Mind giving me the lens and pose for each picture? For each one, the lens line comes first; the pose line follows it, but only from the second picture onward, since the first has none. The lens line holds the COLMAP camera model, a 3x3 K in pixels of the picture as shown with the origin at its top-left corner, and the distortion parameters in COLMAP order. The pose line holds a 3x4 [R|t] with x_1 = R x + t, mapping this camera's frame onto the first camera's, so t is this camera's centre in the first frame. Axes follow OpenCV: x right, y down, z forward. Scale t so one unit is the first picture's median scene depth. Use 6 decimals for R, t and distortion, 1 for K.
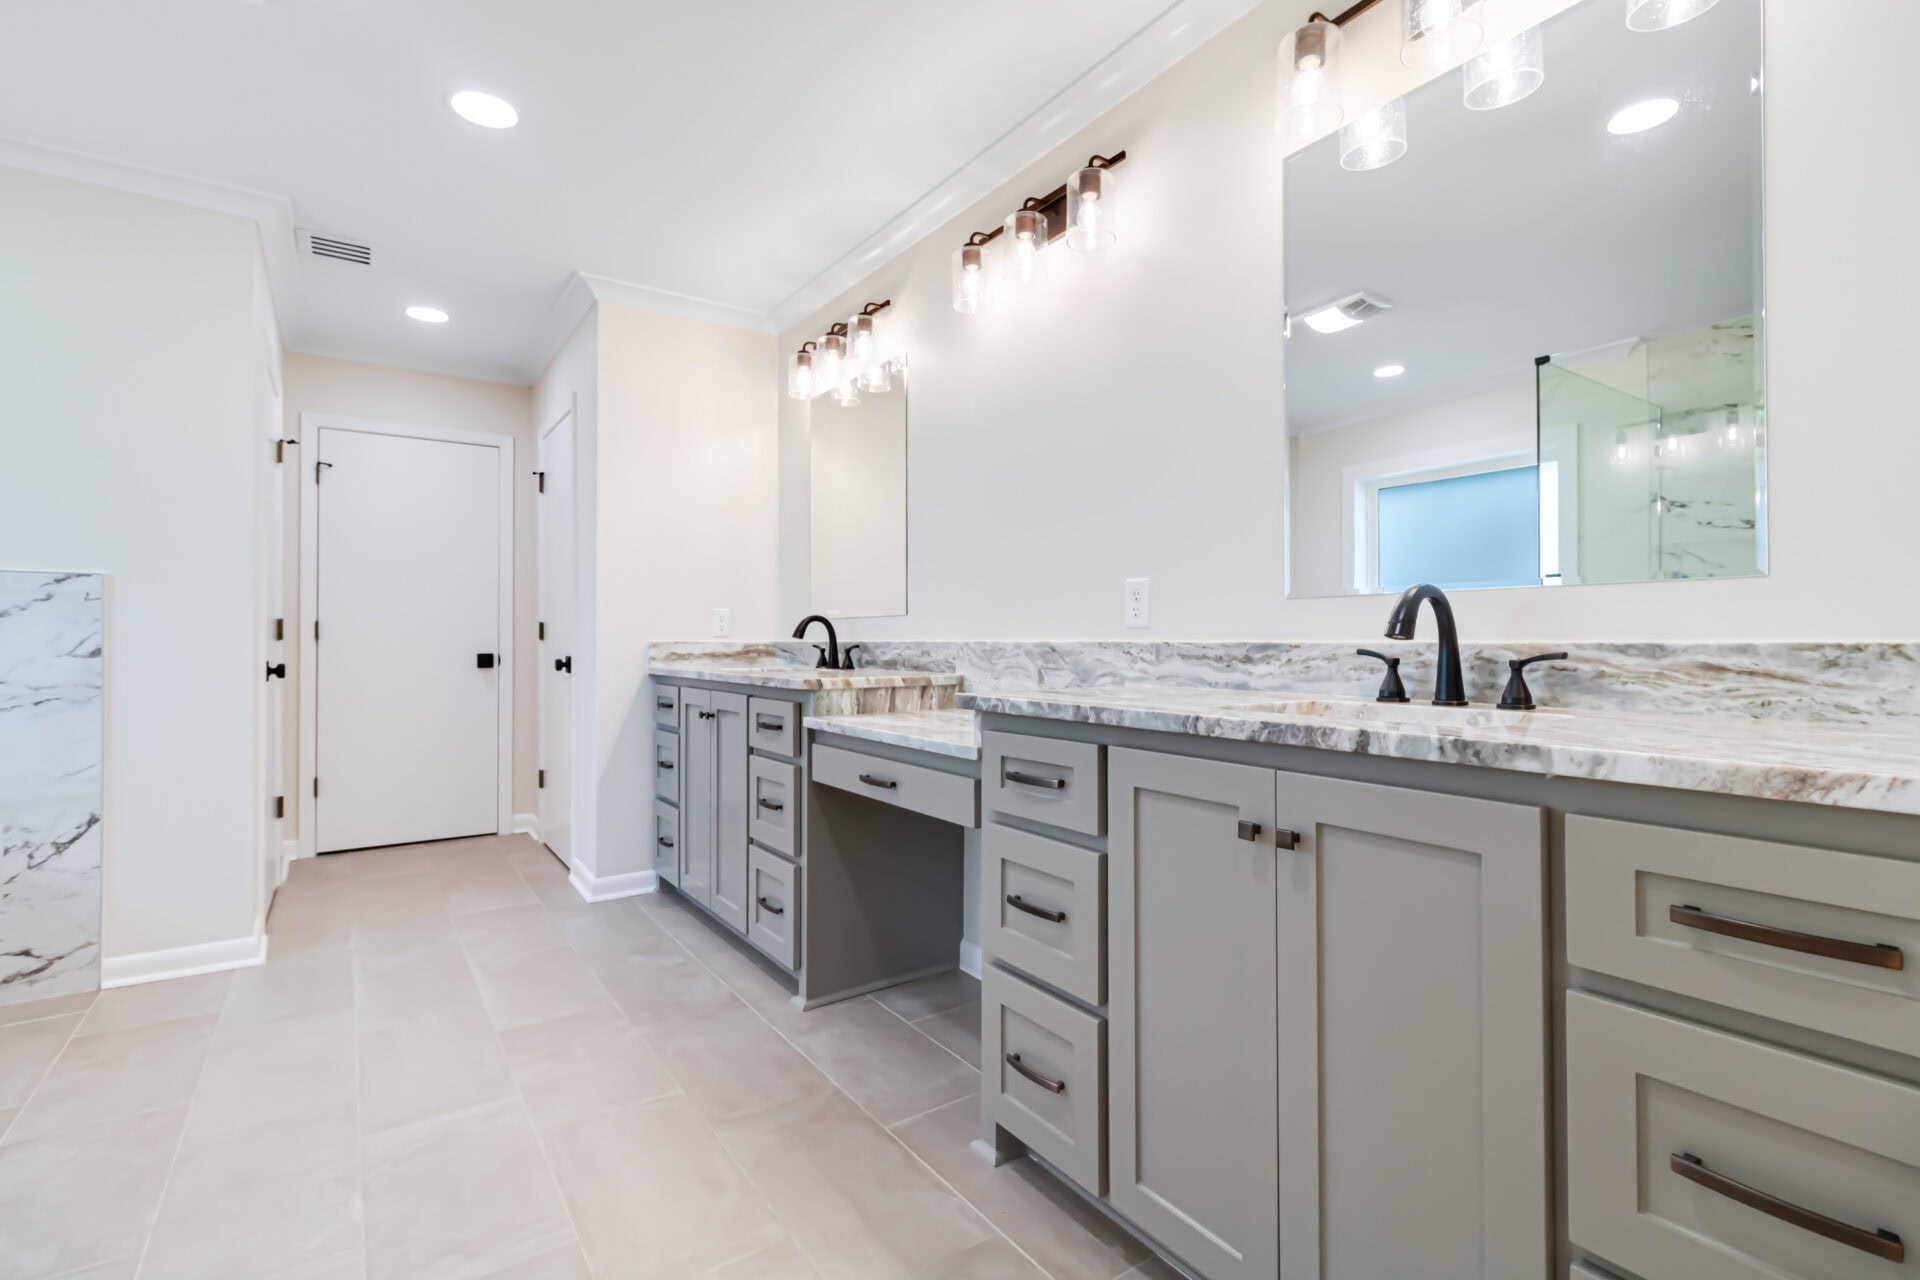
lens RADIAL K [[893.6, 0, 960.6], [0, 893.6, 624.0], [0, 0, 1]] dist [0.002151, 0.000273]
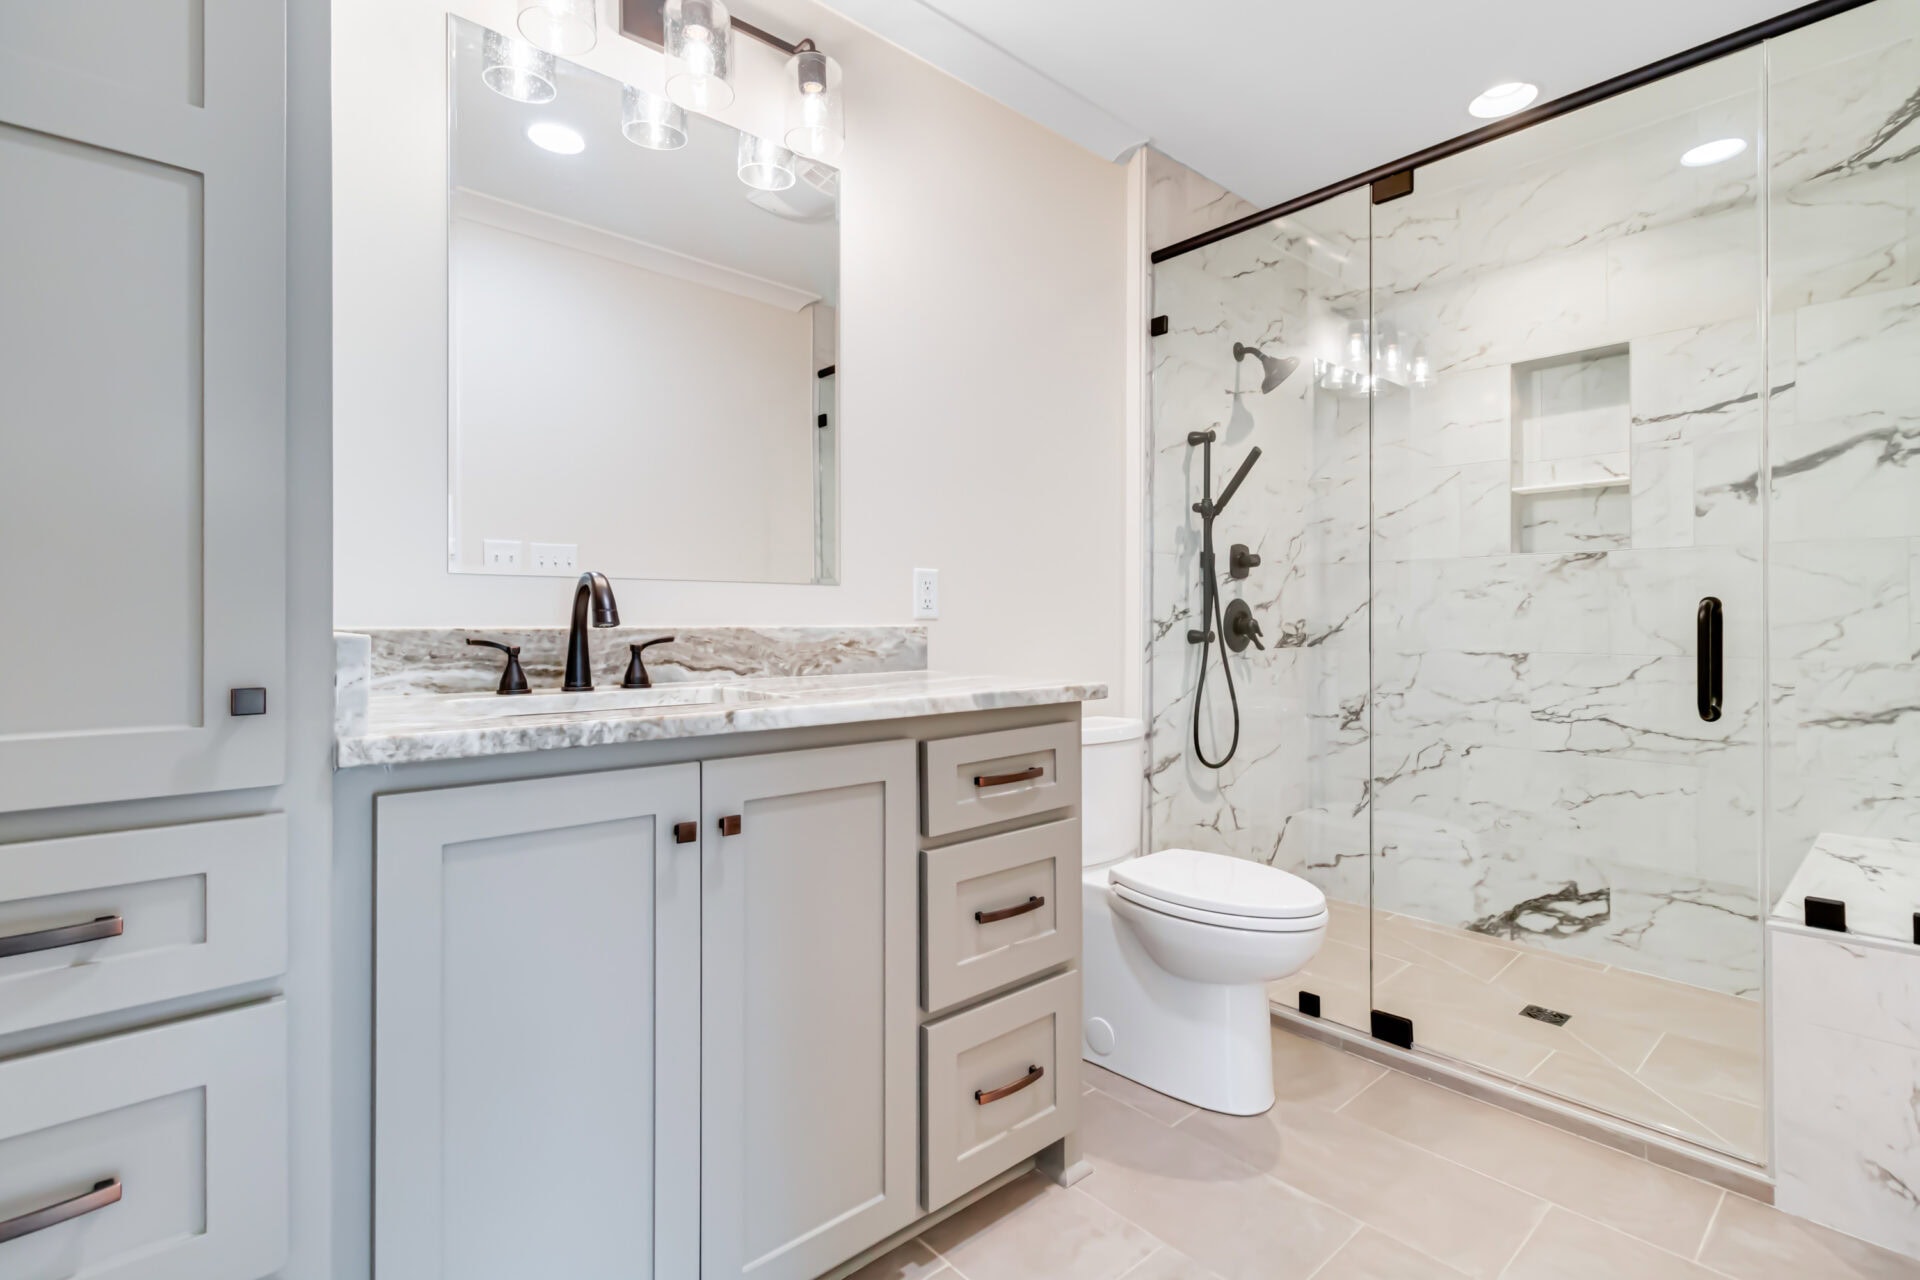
lens RADIAL K [[893.6, 0, 960.6], [0, 893.6, 624.0], [0, 0, 1]] dist [0.002151, 0.000273]
pose [[-0.127275, -0.001503, 0.991866, -0.548100], [-0.020615, 0.999787, -0.001130, 0.008013], [-0.991653, -0.020591, -0.127279, 0.749138]]
